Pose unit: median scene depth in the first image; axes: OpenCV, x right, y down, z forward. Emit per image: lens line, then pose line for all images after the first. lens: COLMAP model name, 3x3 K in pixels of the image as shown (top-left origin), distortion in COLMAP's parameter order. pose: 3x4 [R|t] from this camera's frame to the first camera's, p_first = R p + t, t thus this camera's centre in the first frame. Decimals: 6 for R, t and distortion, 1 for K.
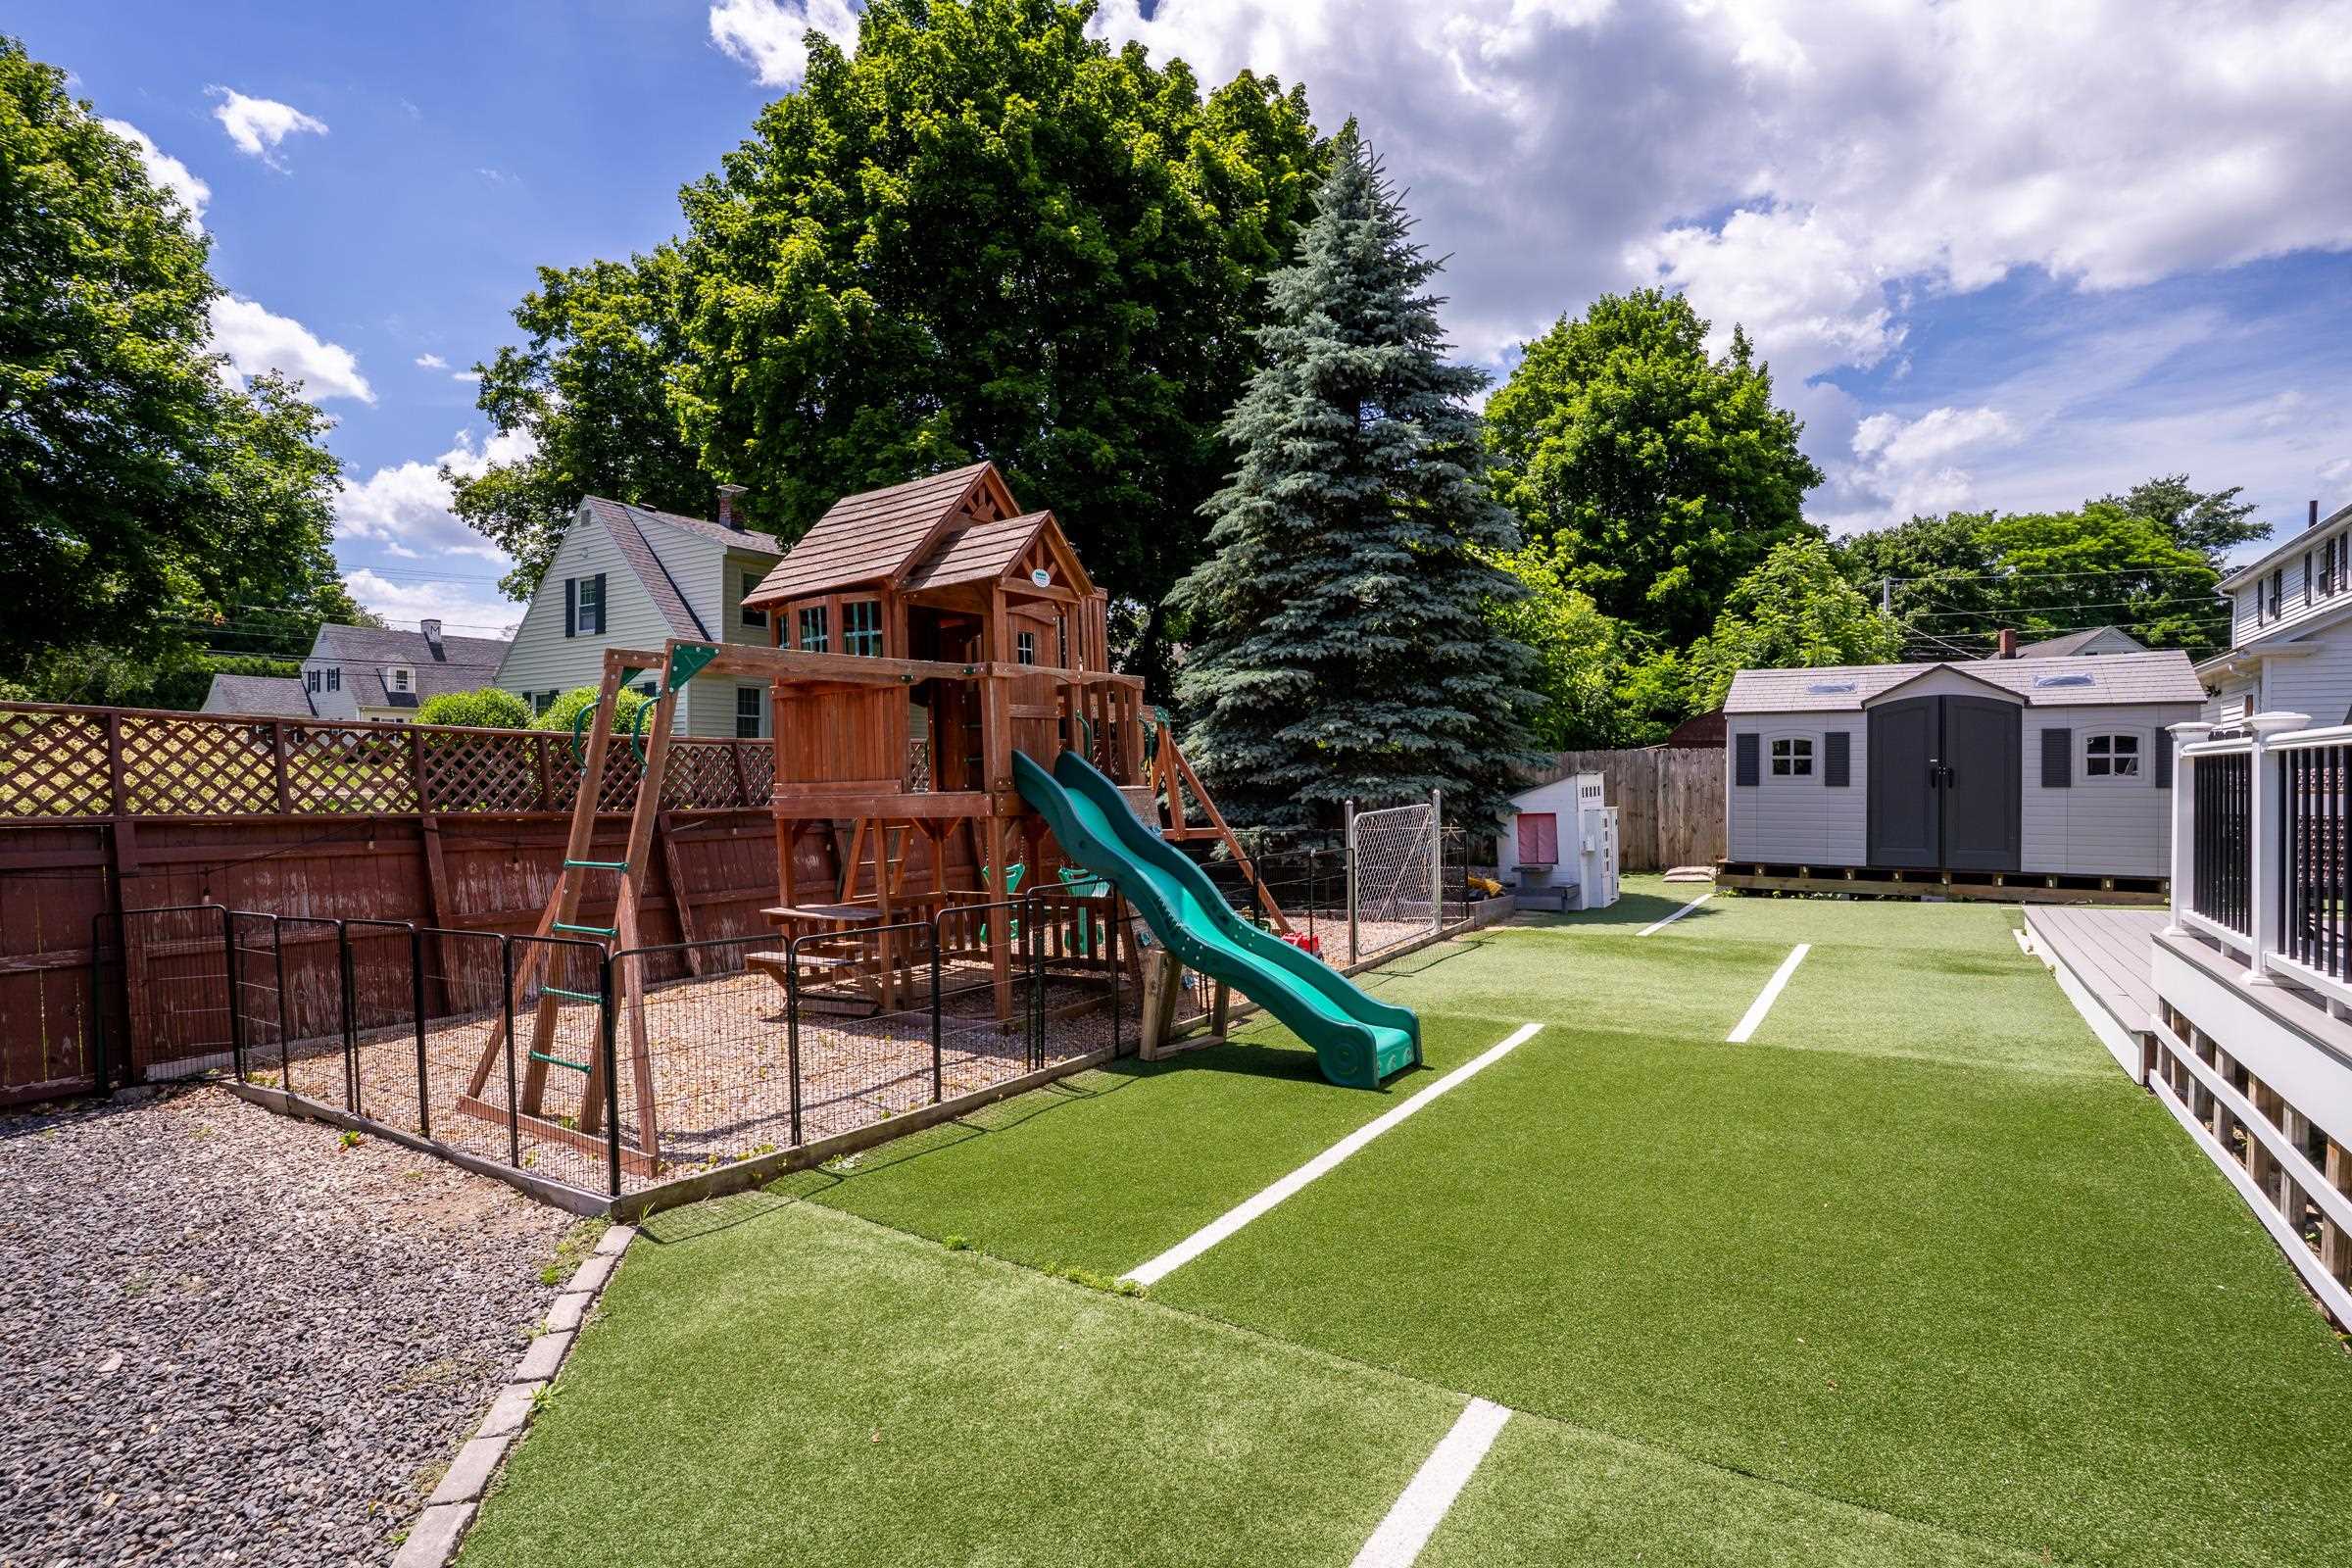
lens RADIAL K [[1154.8, 0, 1176.0], [0, 1154.8, 784.0], [0, 0, 1]] dist [-0.085940, 0.037387]
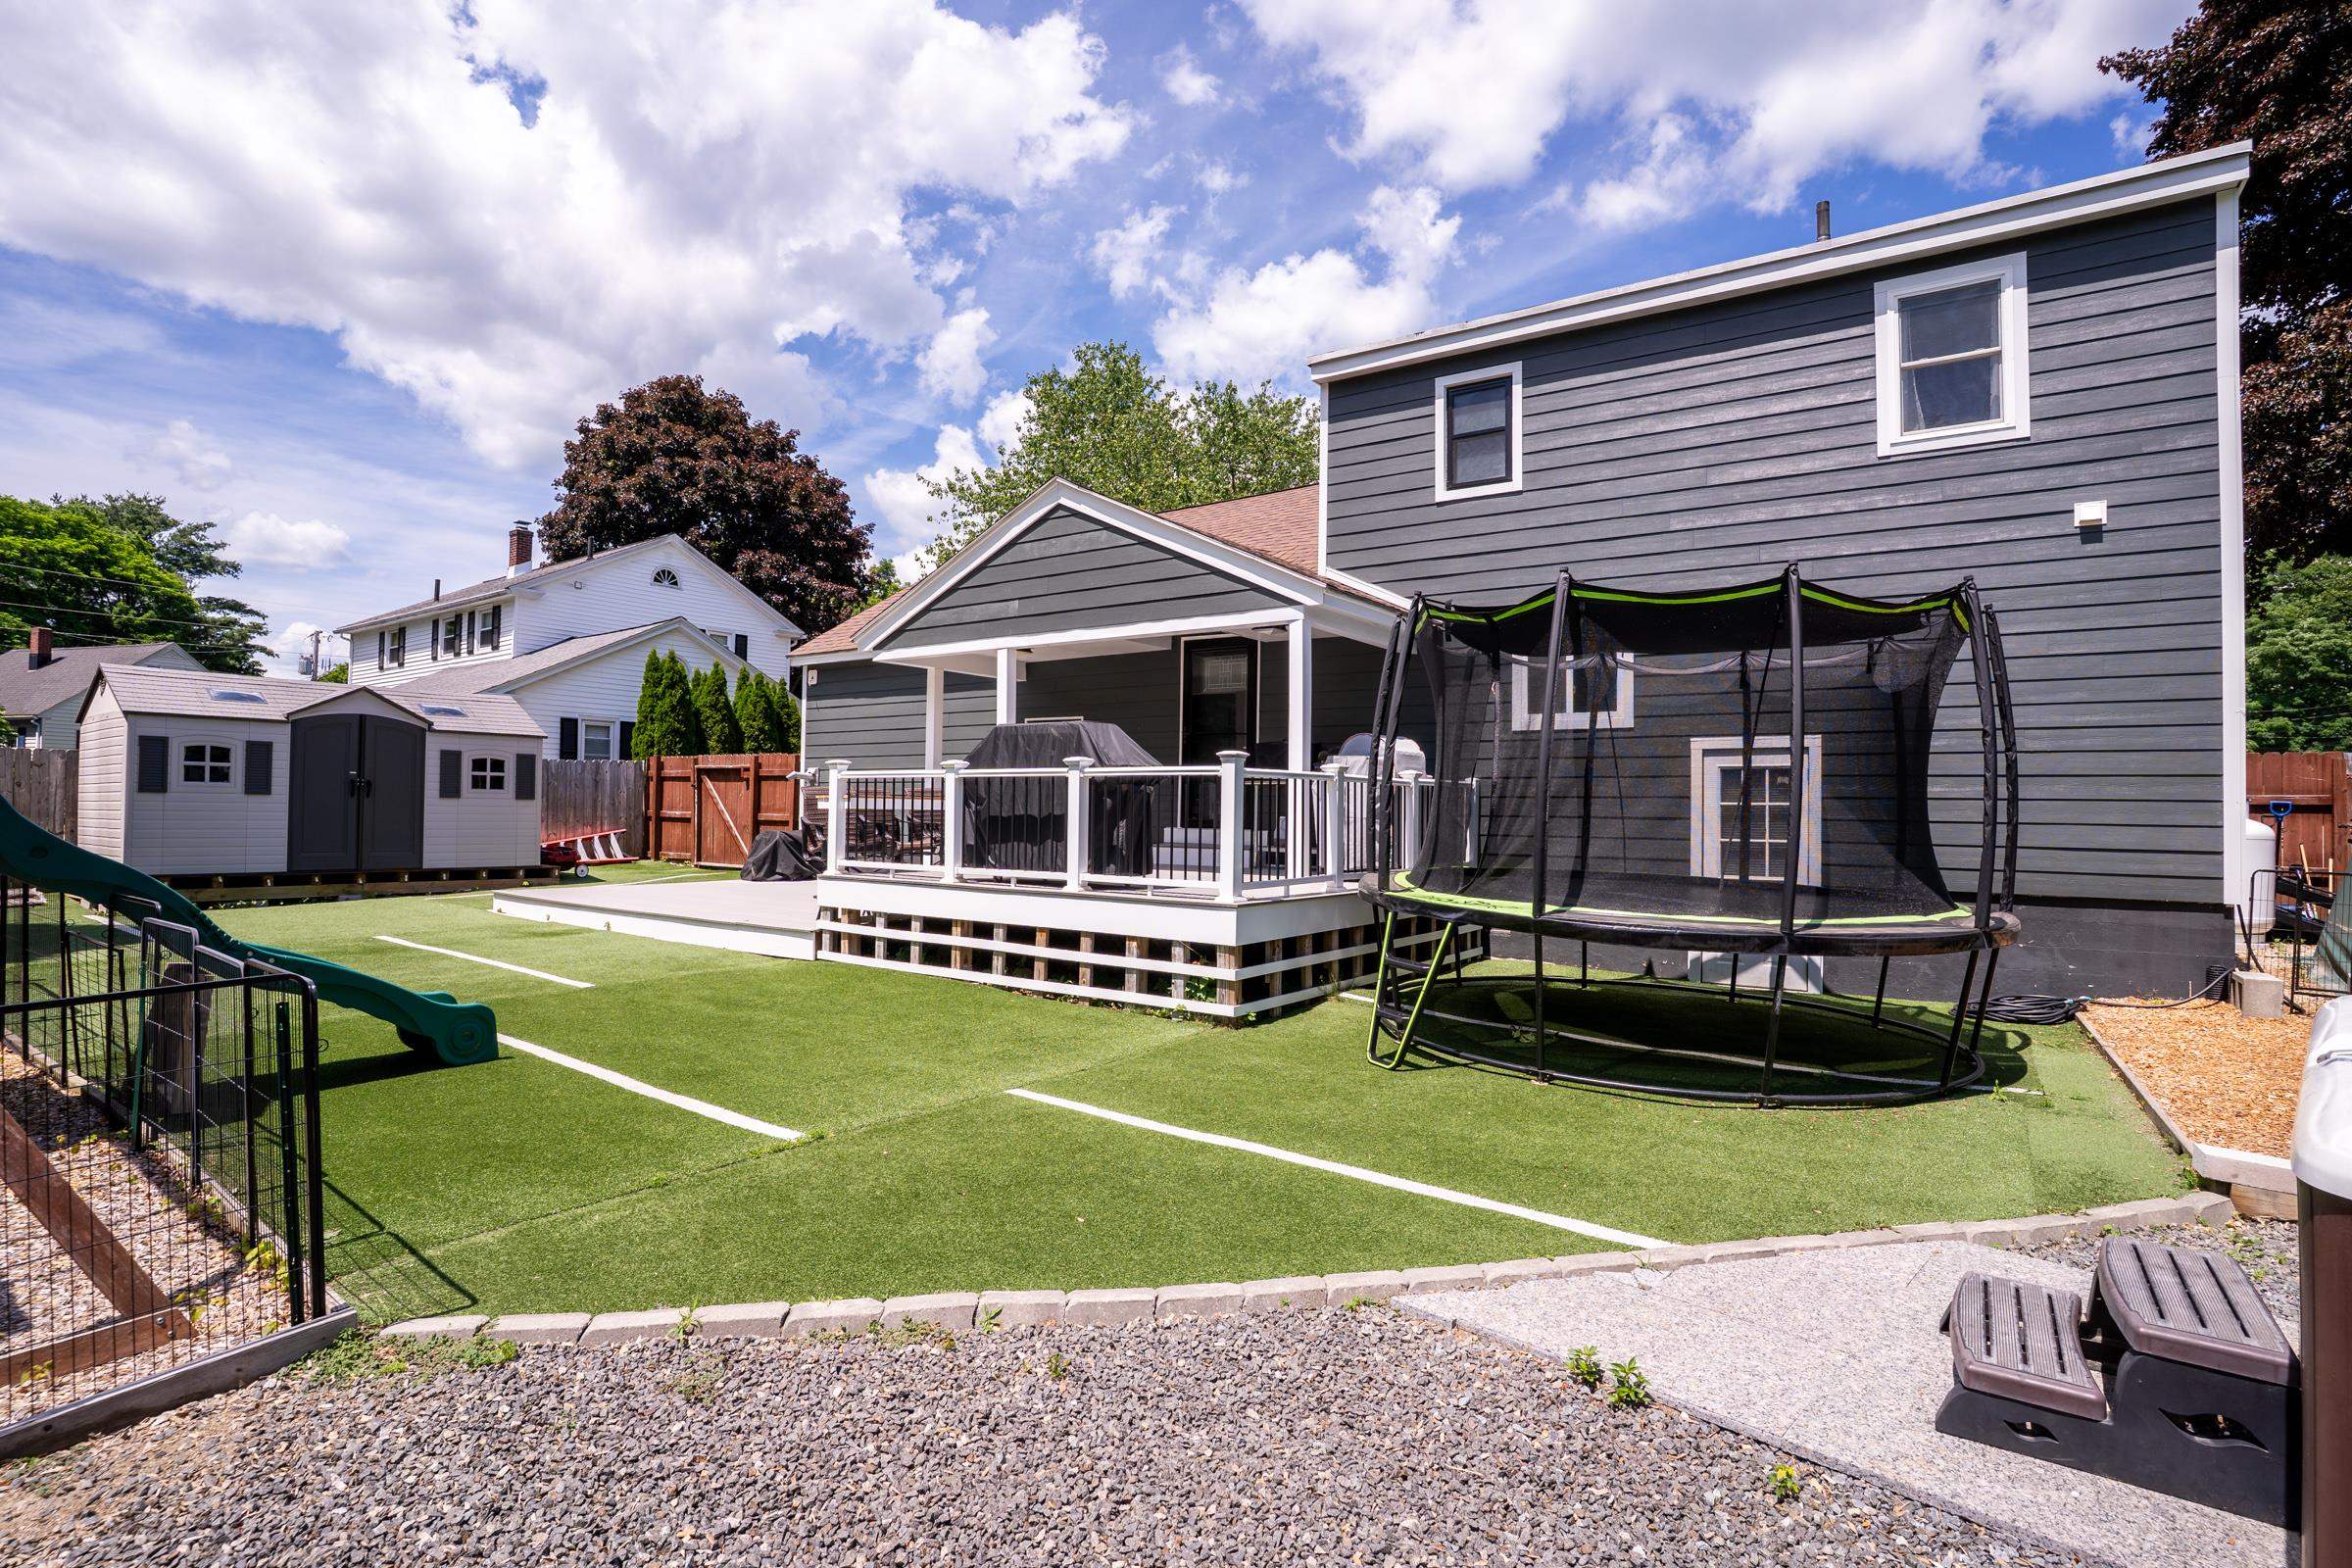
lens RADIAL K [[1154.8, 0, 1176.0], [0, 1154.8, 784.0], [0, 0, 1]] dist [-0.085940, 0.037387]
pose [[0.033168, 0.024308, 0.999154, -0.364696], [-0.008116, 0.999678, -0.024051, 0.009454], [-0.999417, -0.007311, 0.033355, 0.135089]]
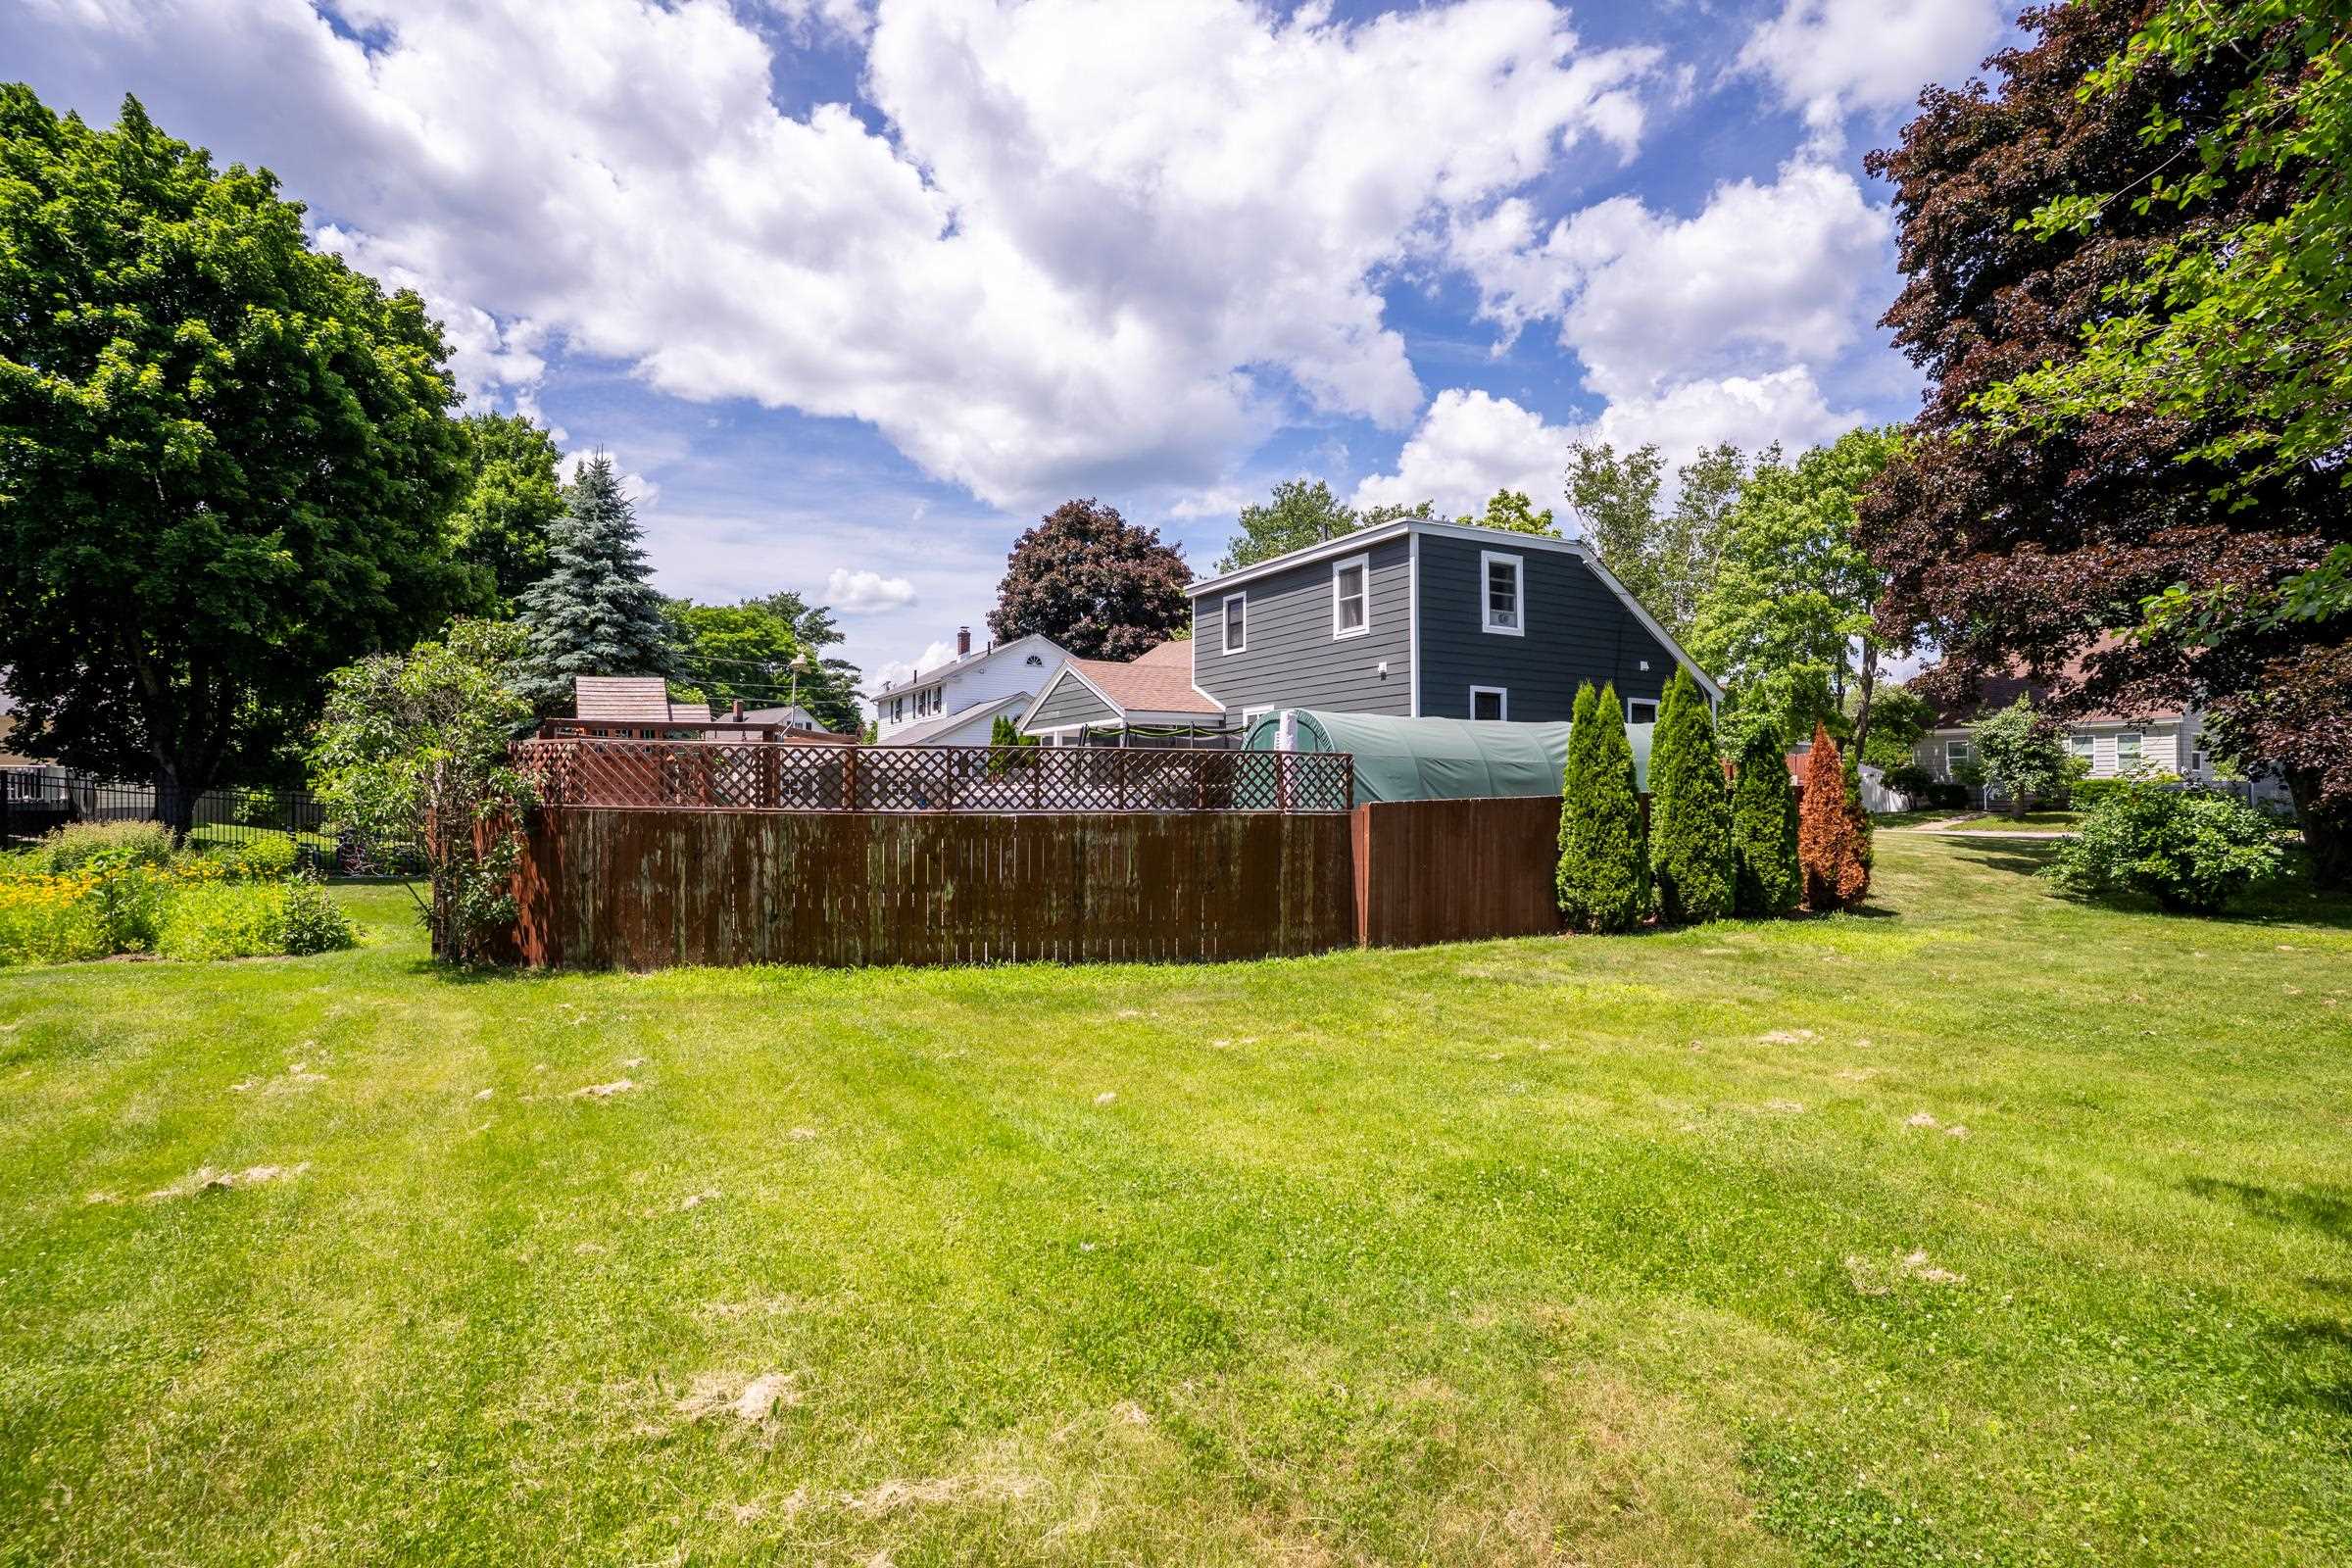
lens RADIAL K [[1154.8, 0, 1176.0], [0, 1154.8, 784.0], [0, 0, 1]] dist [-0.085940, 0.037387]
pose [[0.454593, 0.012547, 0.890611, -1.167822], [0.004980, 0.999849, -0.016627, 0.014892], [-0.890685, 0.011994, 0.454462, -0.765730]]
